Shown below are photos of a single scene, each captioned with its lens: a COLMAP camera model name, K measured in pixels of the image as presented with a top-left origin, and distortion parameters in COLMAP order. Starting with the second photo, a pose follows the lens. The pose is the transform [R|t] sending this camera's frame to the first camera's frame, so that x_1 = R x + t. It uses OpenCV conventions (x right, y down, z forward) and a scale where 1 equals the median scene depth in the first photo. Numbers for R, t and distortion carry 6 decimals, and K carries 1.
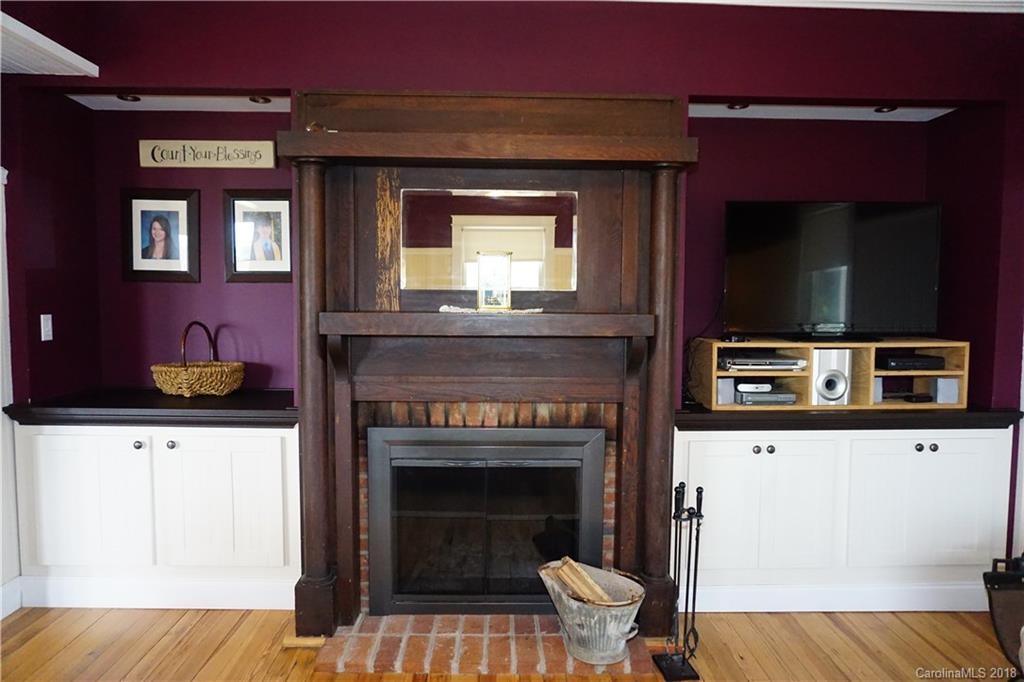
lens RADIAL K [[674.1, 0, 511.5], [0, 674.1, 347.1], [0, 0, 1]] dist [-0.044957, 0.023356]
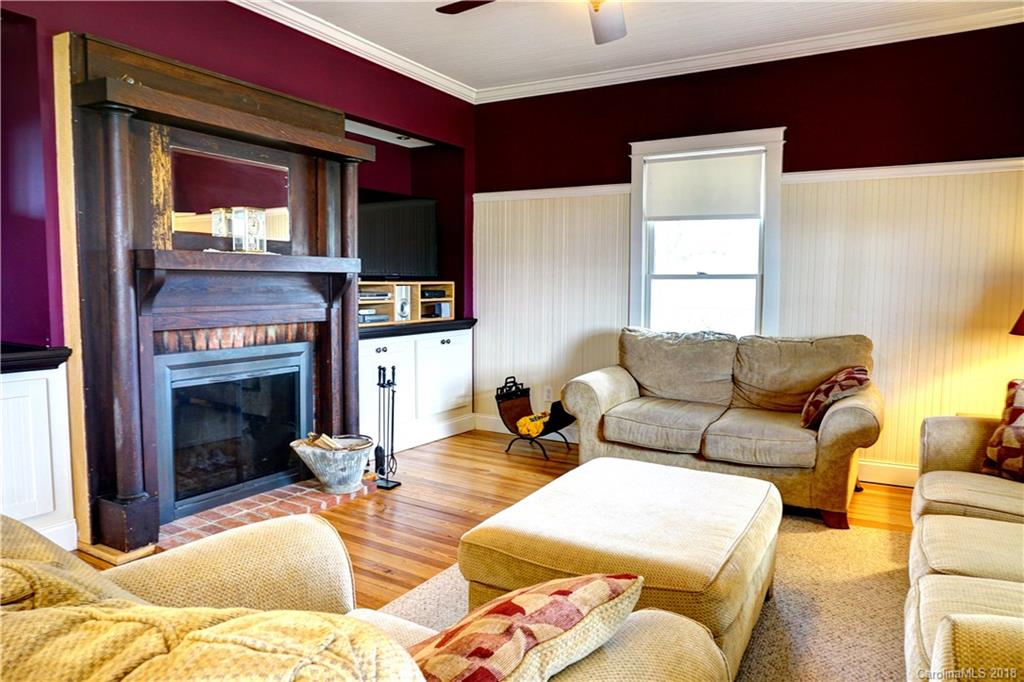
lens RADIAL K [[674.1, 0, 513.4], [0, 674.1, 340.3], [0, 0, 1]] dist [-0.044957, 0.023356]
pose [[0.532093, -0.074979, 0.843359, -0.812343], [0.053380, 0.997060, 0.054966, 0.063992], [-0.845002, 0.015771, 0.534531, -0.097457]]
